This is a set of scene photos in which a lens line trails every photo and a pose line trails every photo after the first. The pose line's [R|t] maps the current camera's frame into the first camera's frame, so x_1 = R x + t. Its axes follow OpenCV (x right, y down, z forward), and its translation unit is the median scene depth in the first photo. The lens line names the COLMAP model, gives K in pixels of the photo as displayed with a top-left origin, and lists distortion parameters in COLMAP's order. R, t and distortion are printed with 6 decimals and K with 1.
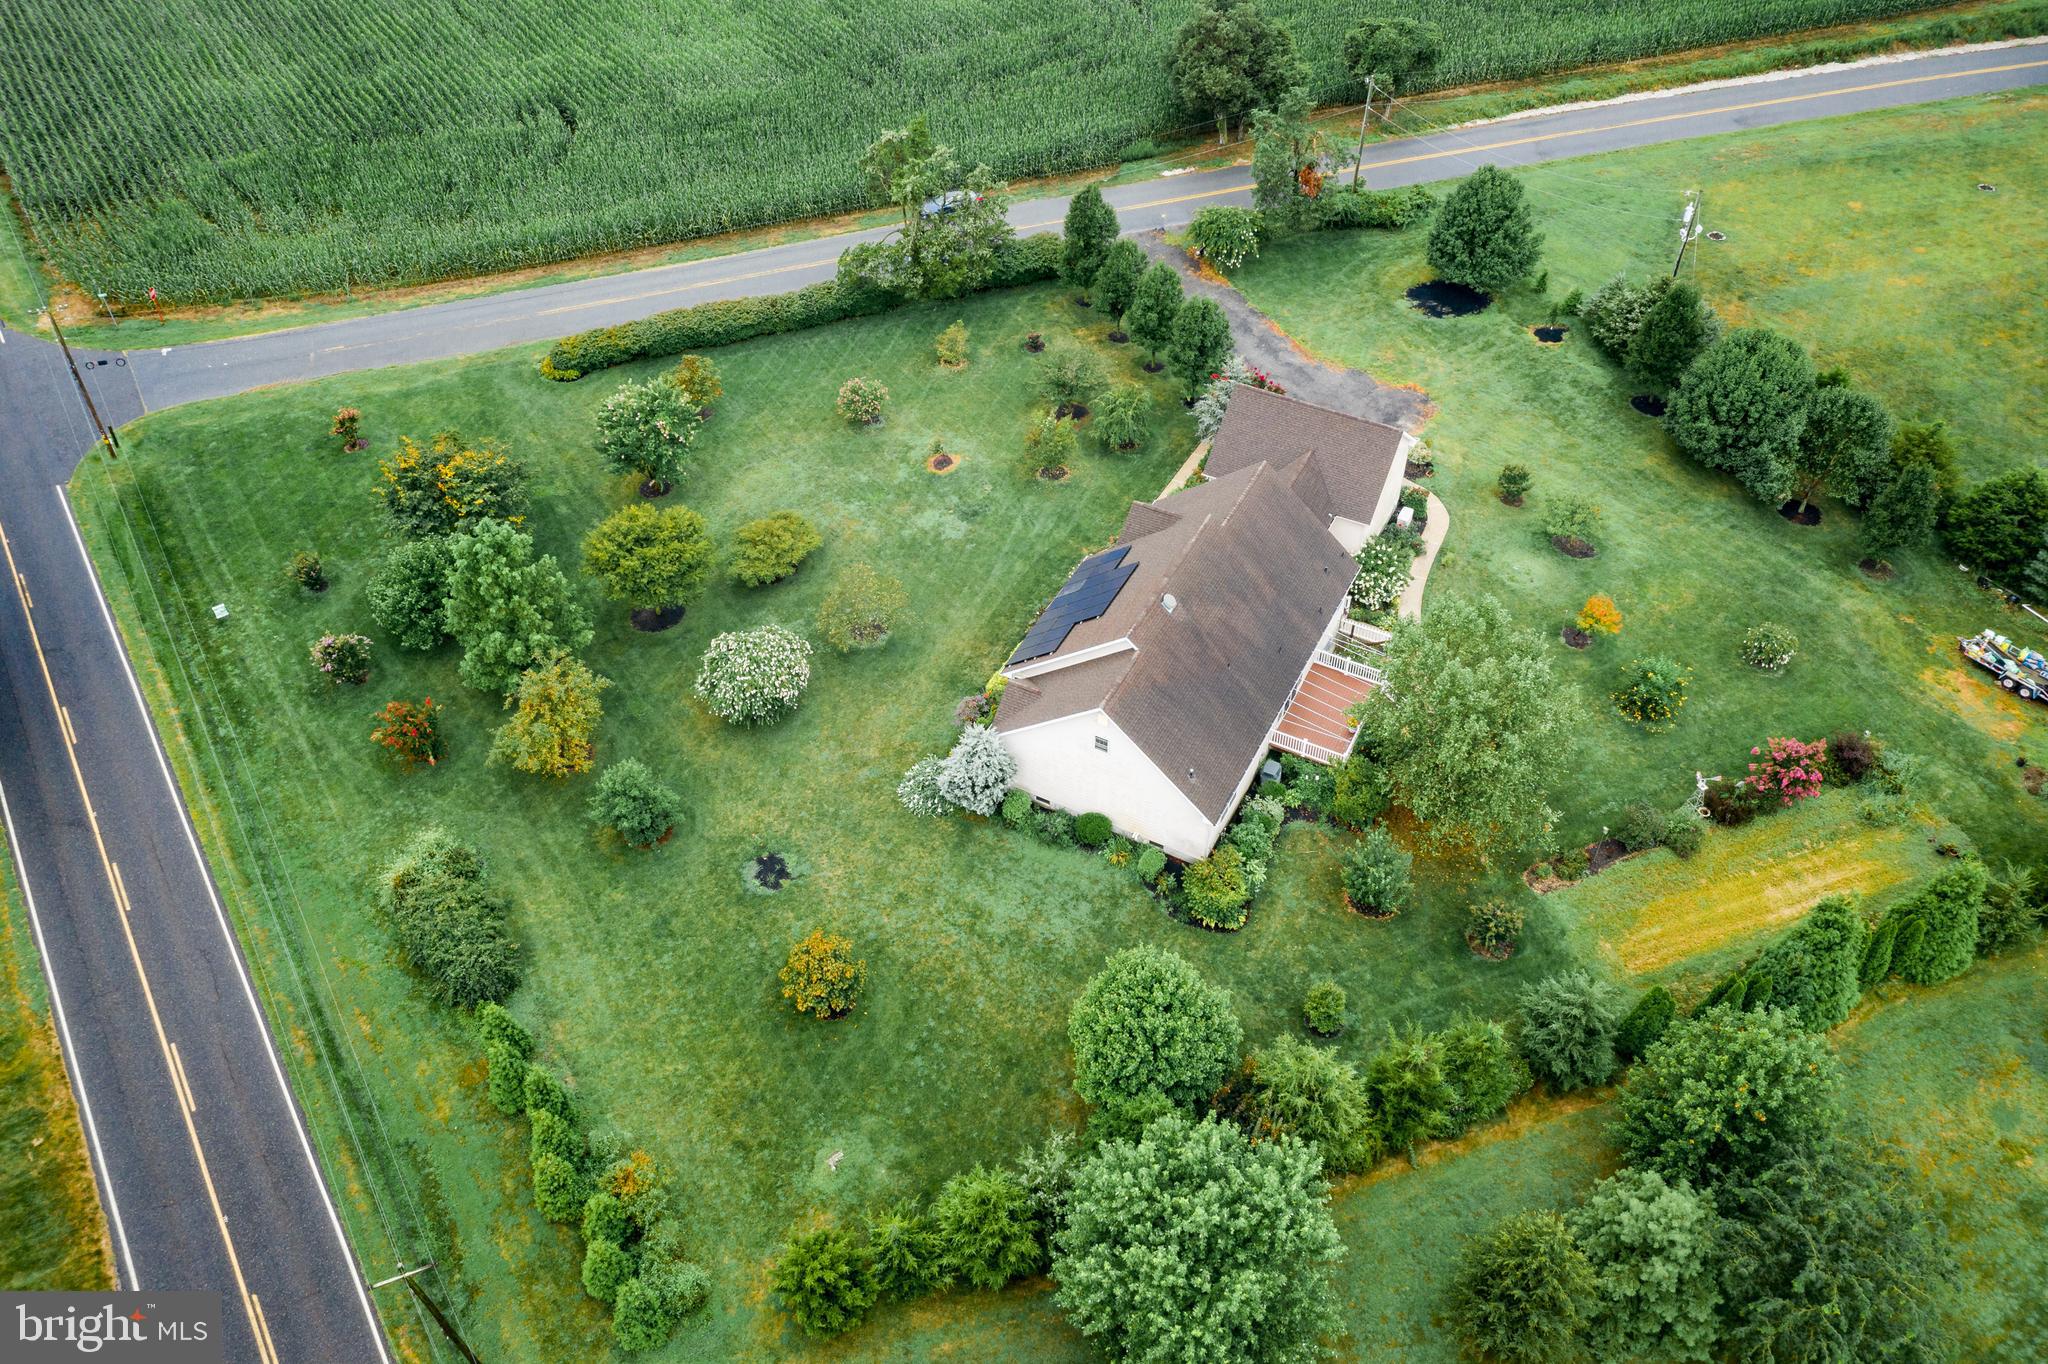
lens RADIAL K [[1591.9, 0, 1024.0], [0, 1591.9, 682.0], [0, 0, 1]] dist [-0.001050, 0.014270]
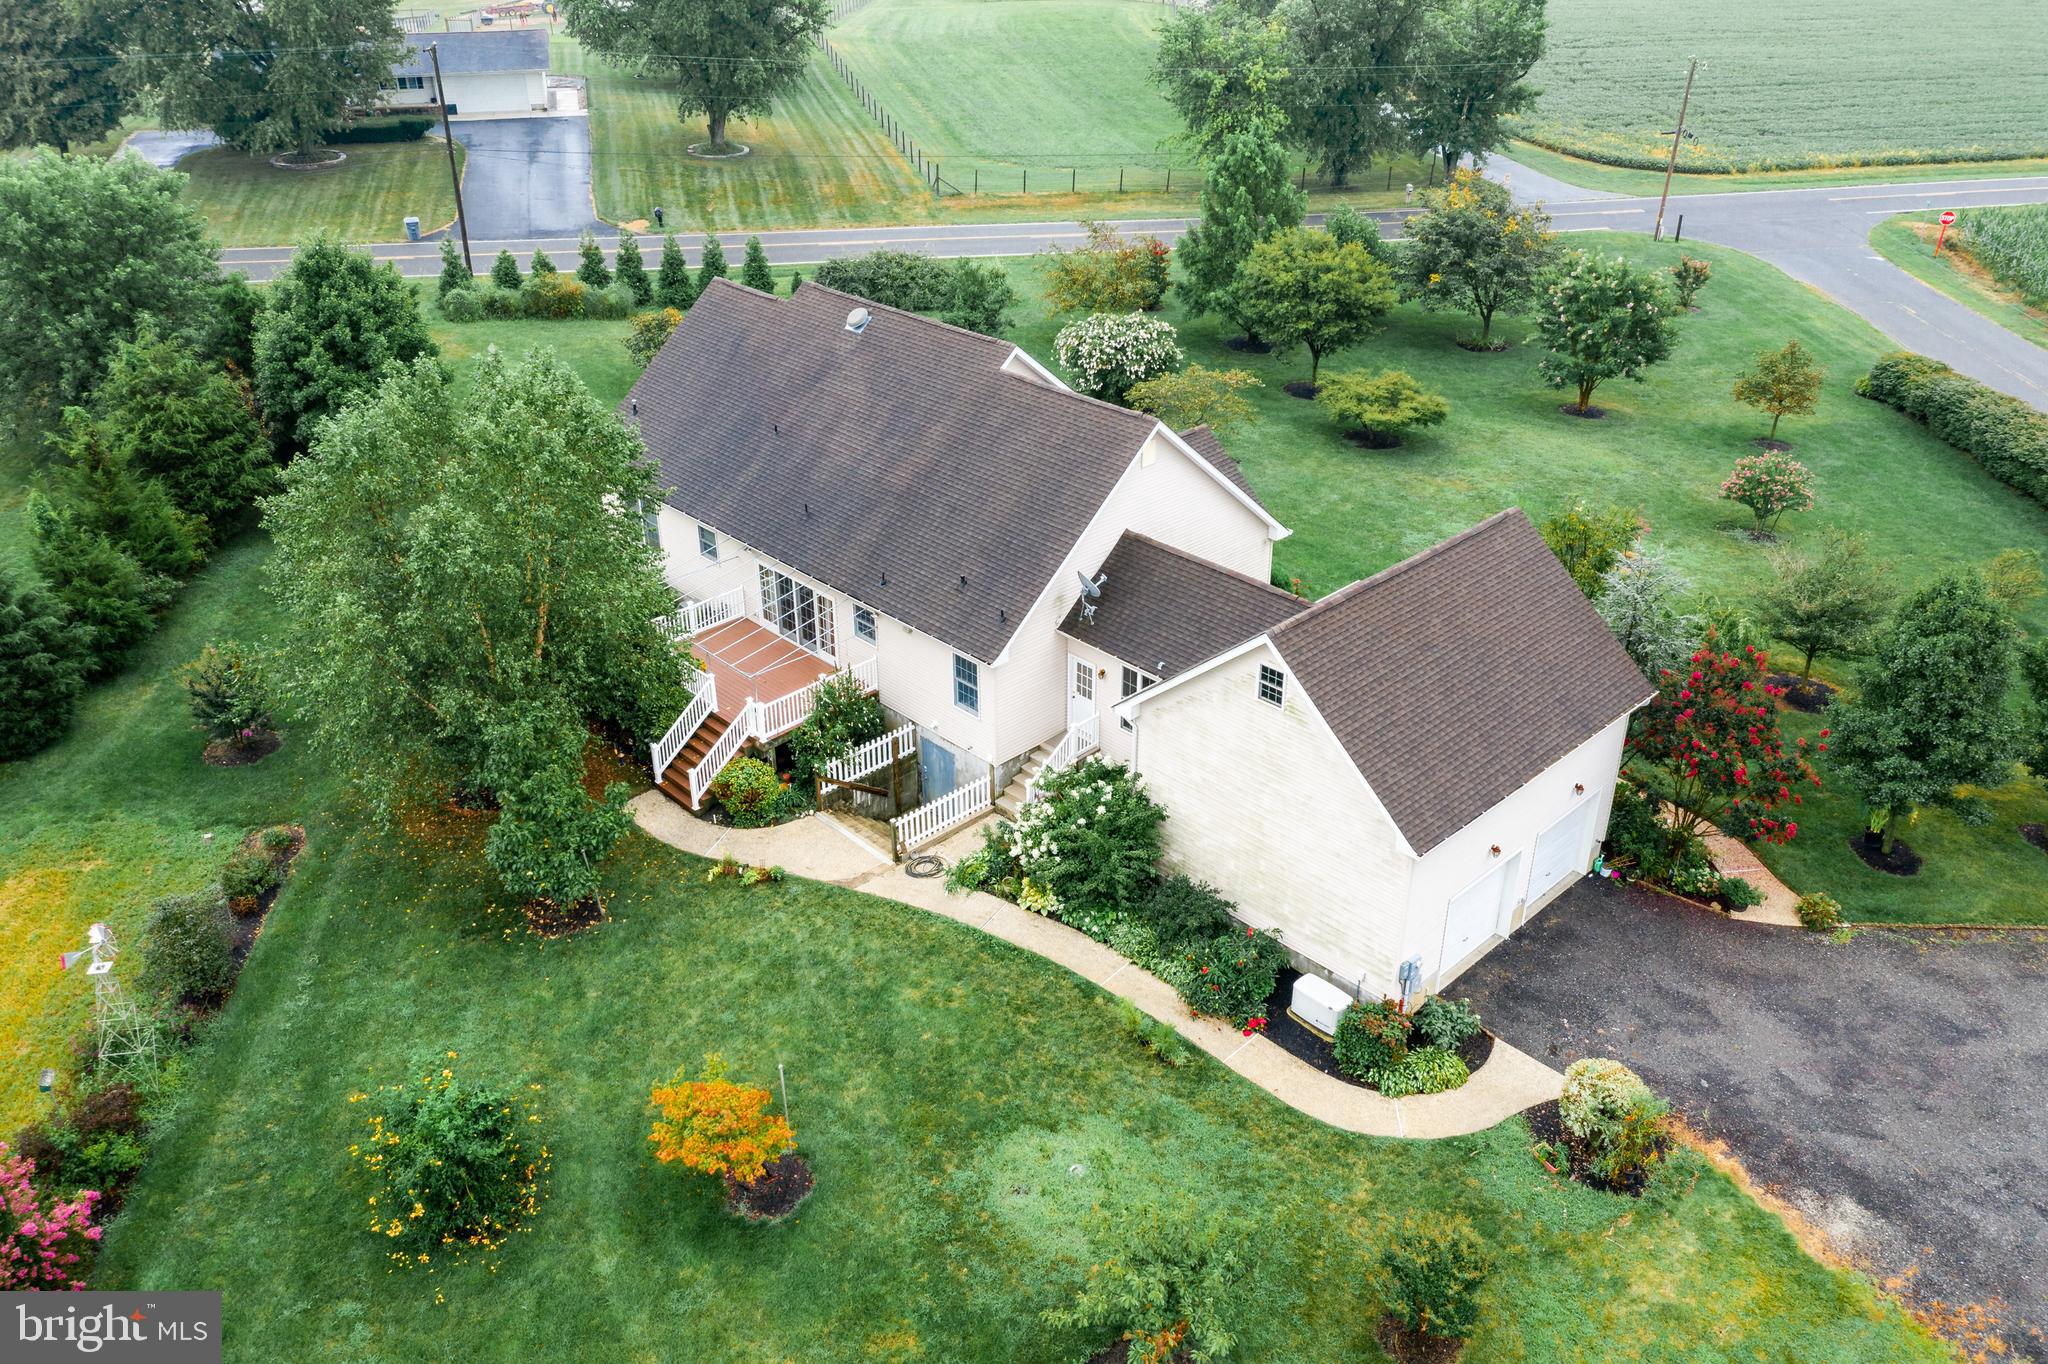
lens RADIAL K [[1591.9, 0, 1024.0], [0, 1591.9, 682.0], [0, 0, 1]] dist [-0.001050, 0.014270]
pose [[-0.323837, 0.463078, -0.825038, 0.509994], [-0.669171, 0.504356, 0.545743, -0.284033], [0.668834, 0.728824, 0.146549, 0.804855]]
